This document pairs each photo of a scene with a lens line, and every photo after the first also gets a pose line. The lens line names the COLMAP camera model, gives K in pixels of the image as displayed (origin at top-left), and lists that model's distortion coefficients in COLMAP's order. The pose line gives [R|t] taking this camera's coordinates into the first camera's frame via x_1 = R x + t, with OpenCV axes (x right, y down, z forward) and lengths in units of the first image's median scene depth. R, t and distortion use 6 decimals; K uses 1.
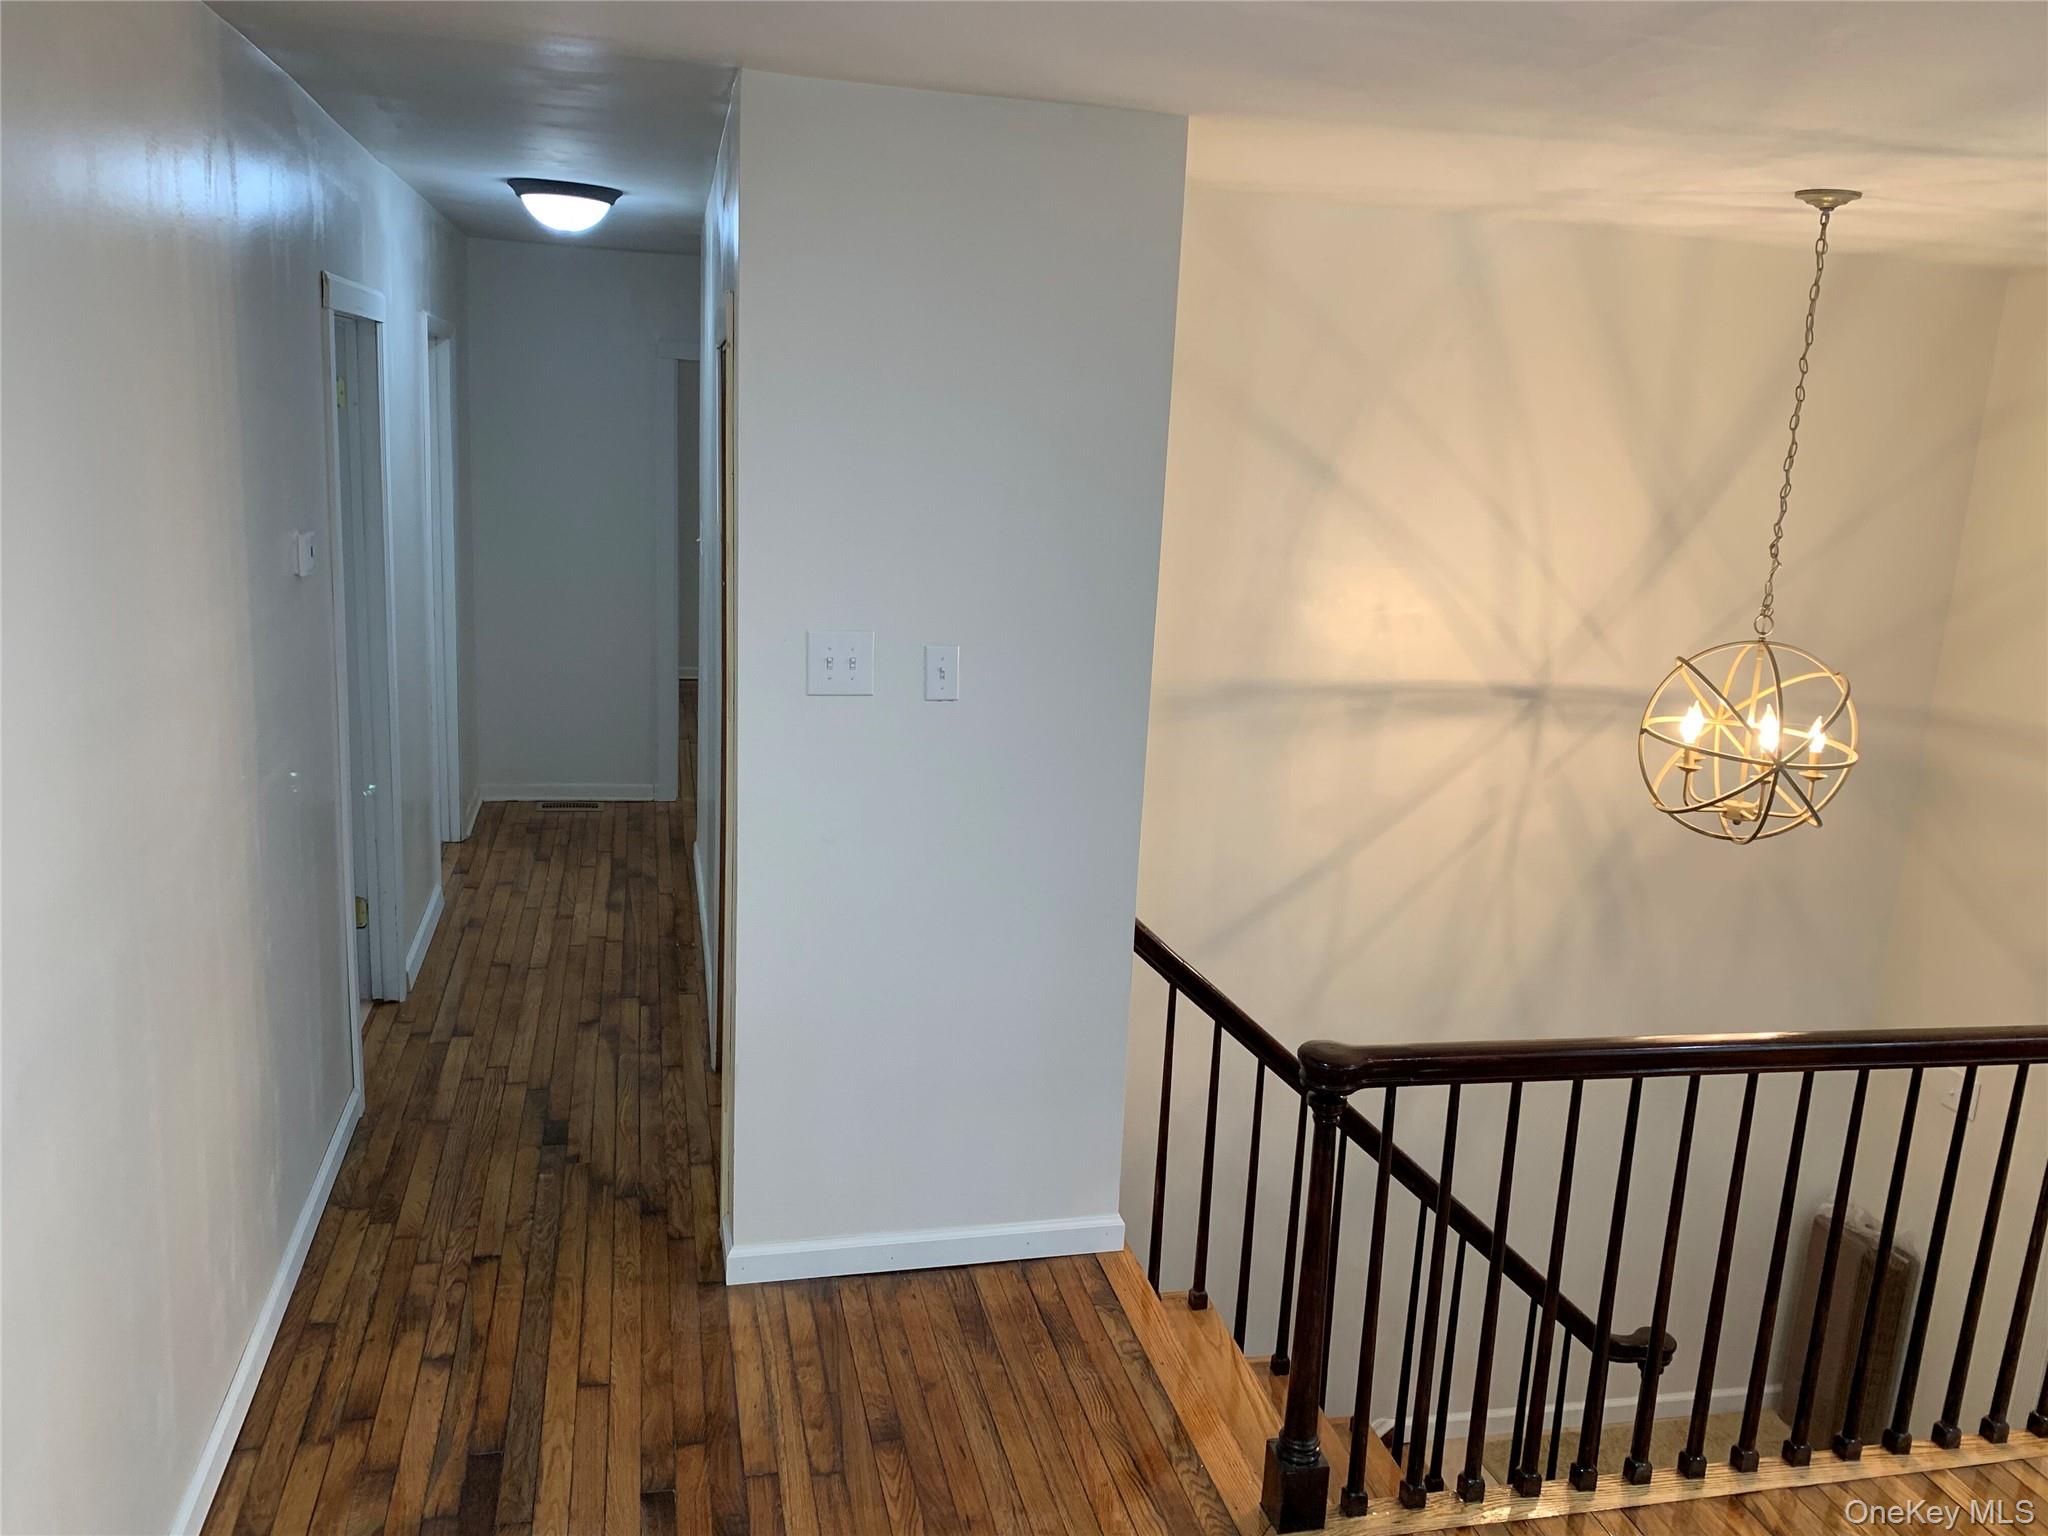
lens RADIAL K [[1557.8, 0, 1027.5], [0, 1557.8, 757.2], [0, 0, 1]] dist [0.051413, -0.072962]
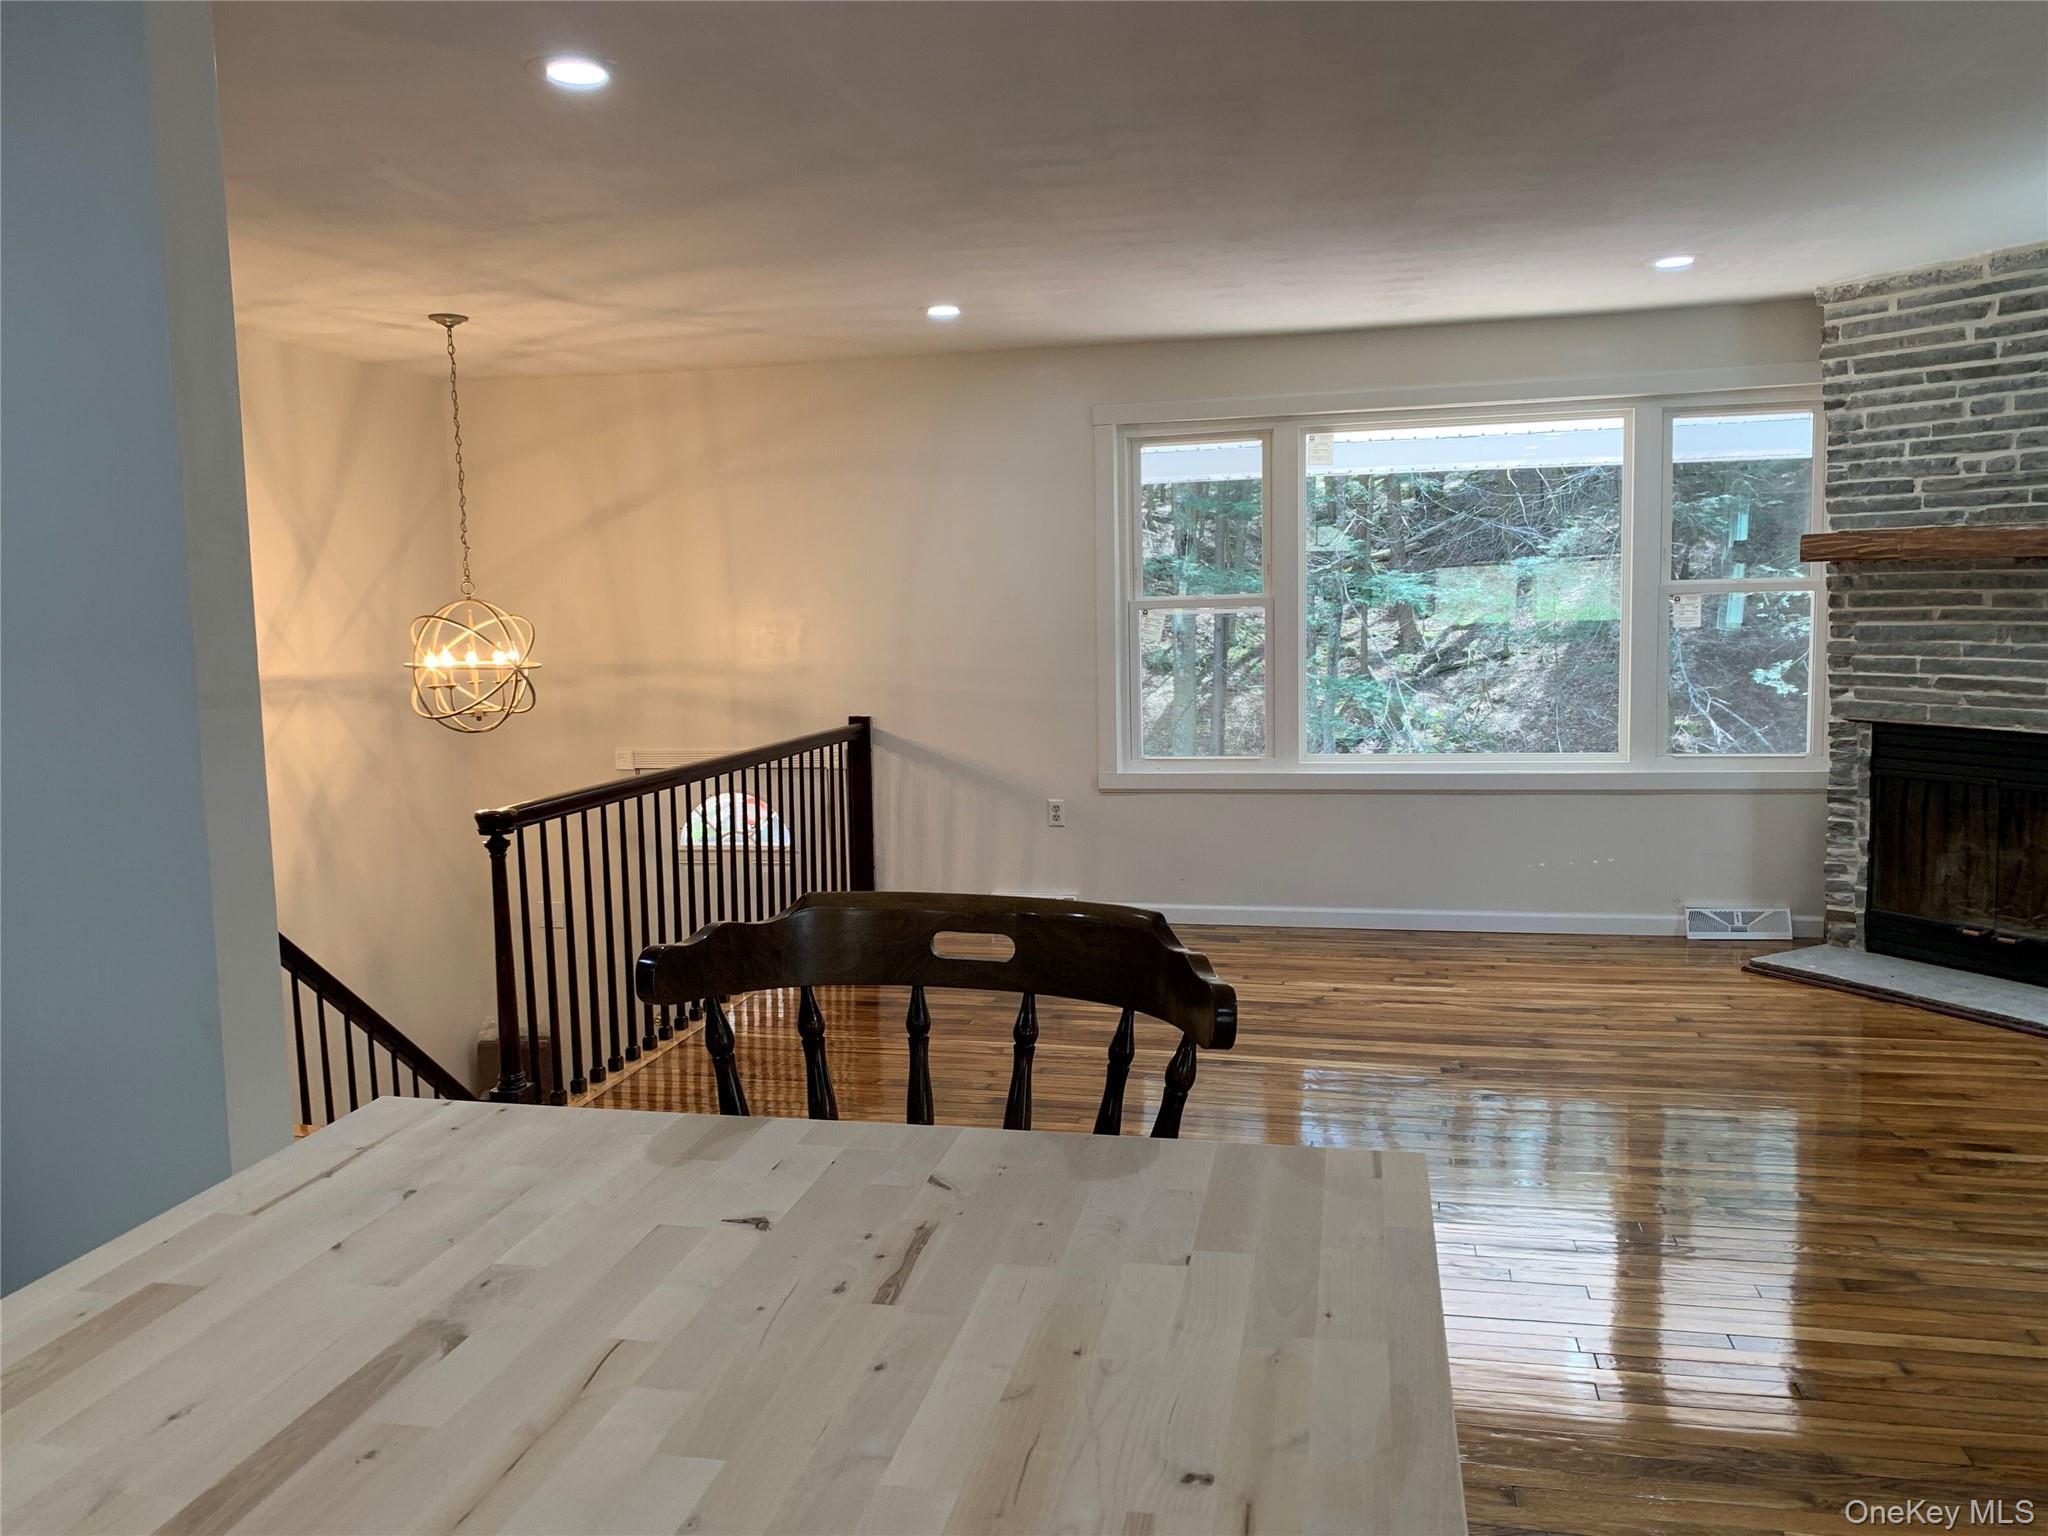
lens RADIAL K [[1557.8, 0, 1010.2], [0, 1557.8, 749.0], [0, 0, 1]] dist [0.051413, -0.072962]
pose [[0.450167, -0.156269, 0.879164, -0.680023], [0.243485, 0.968740, 0.047517, 0.127400], [-0.859107, 0.192672, 0.474144, -0.163984]]
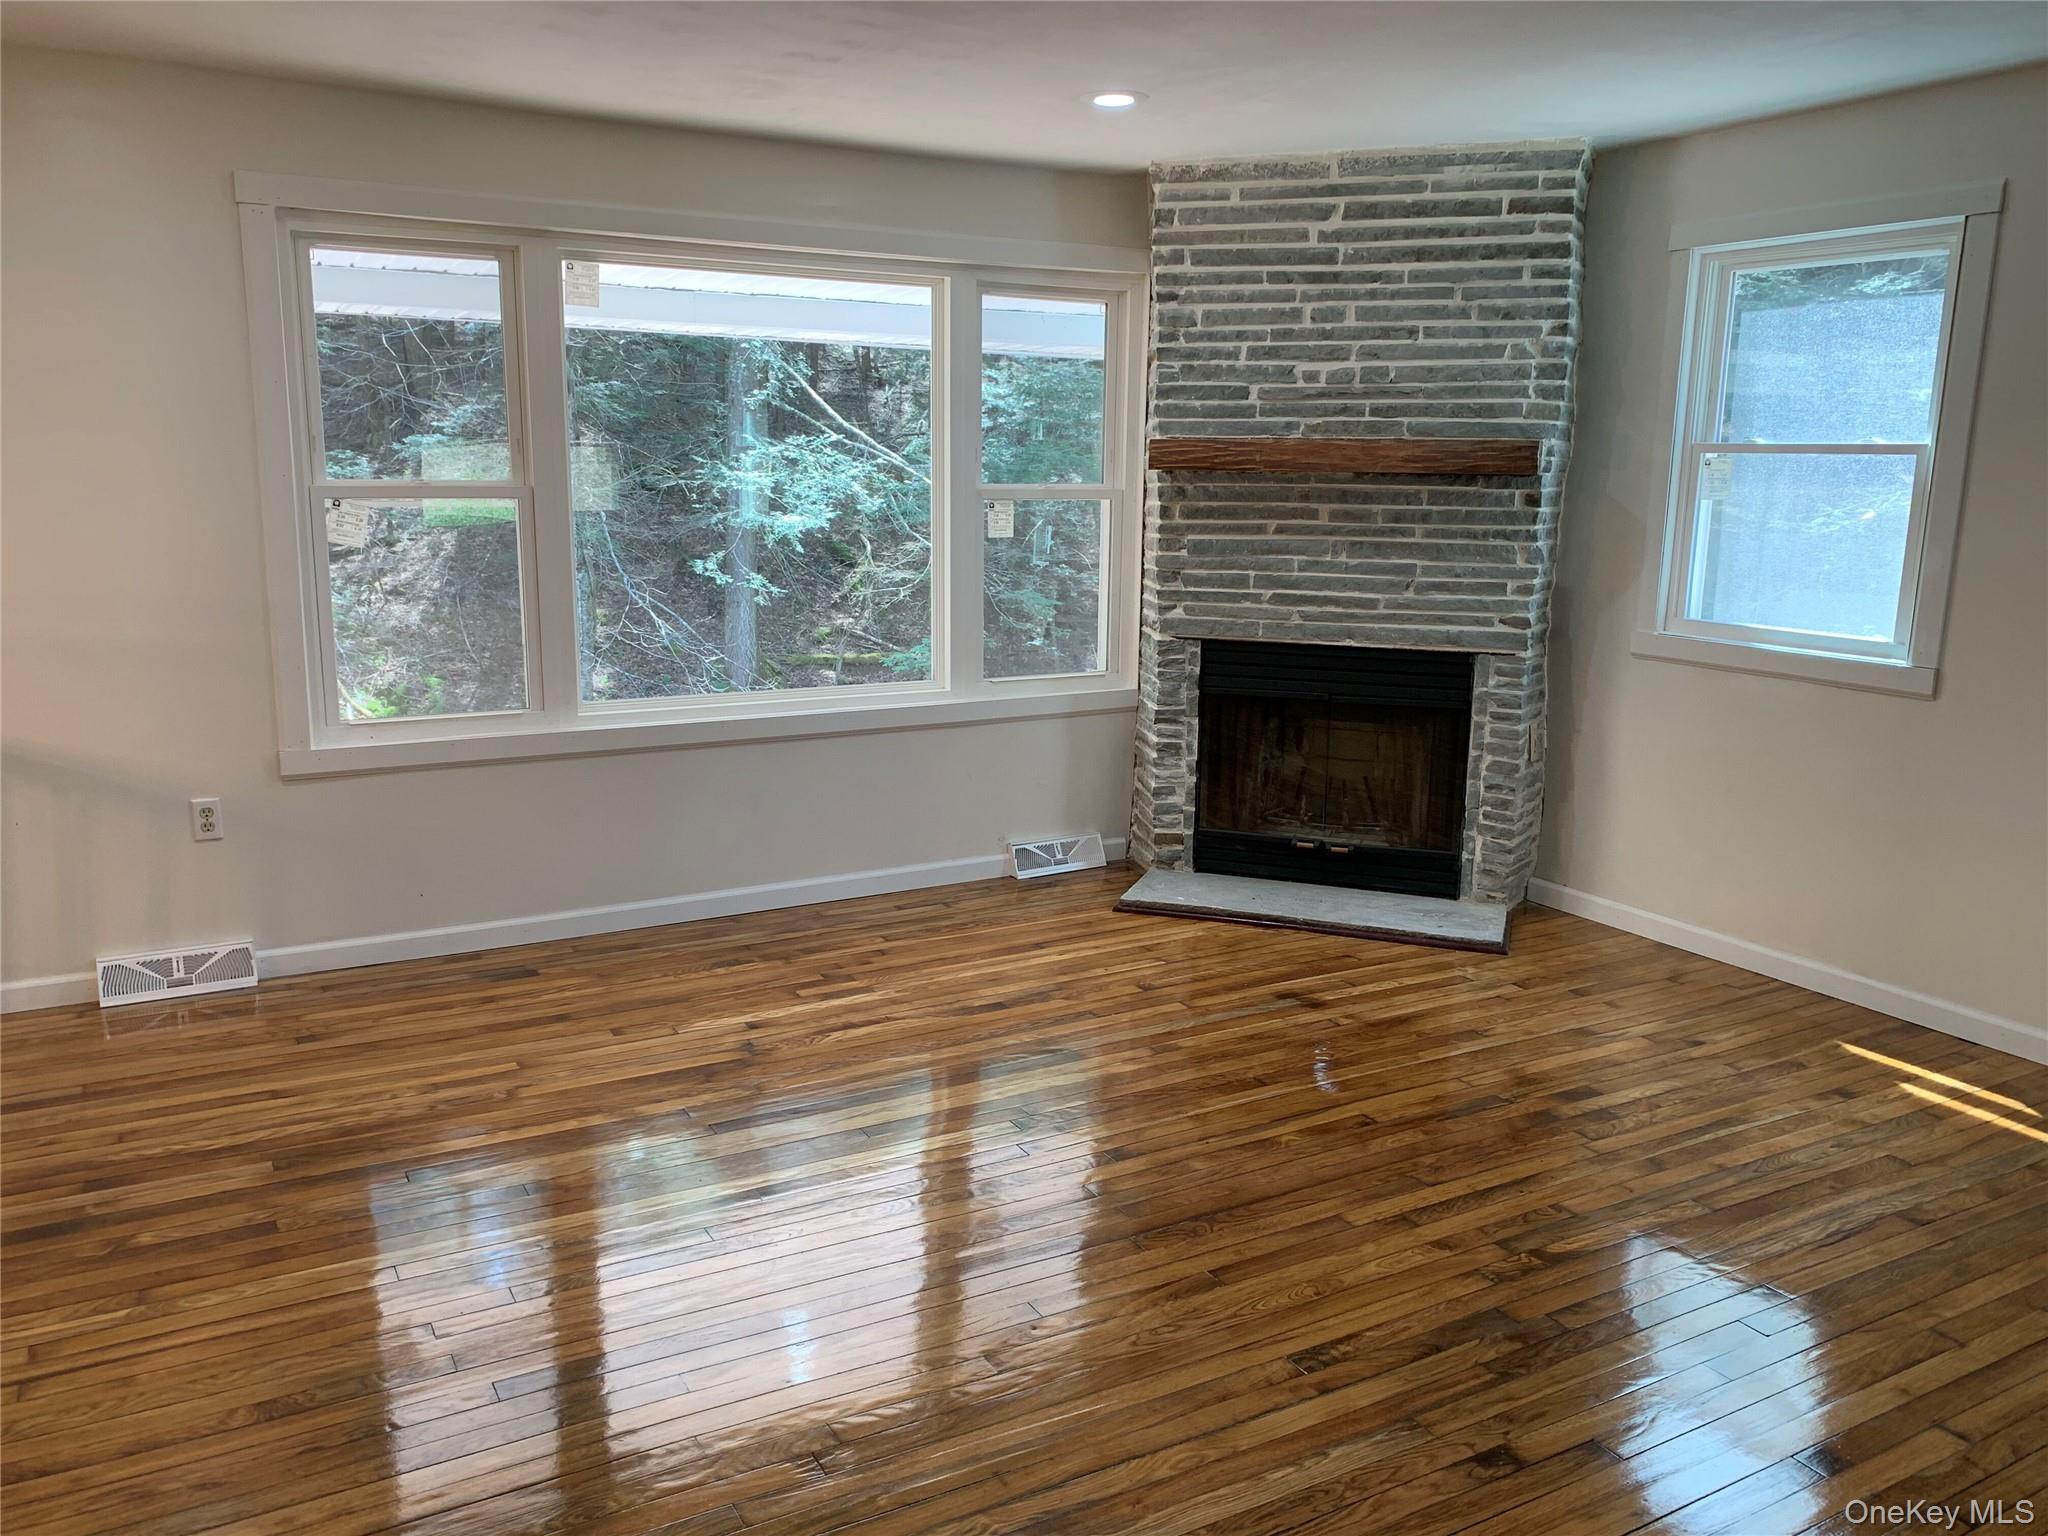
lens RADIAL K [[1557.8, 0, 1027.3], [0, 1557.8, 762.6], [0, 0, 1]] dist [0.051413, -0.072962]
pose [[-0.260798, -0.238866, 0.935376, -0.305147], [0.184397, 0.938742, 0.291139, 0.028841], [-0.947619, 0.248408, -0.200776, 0.323638]]
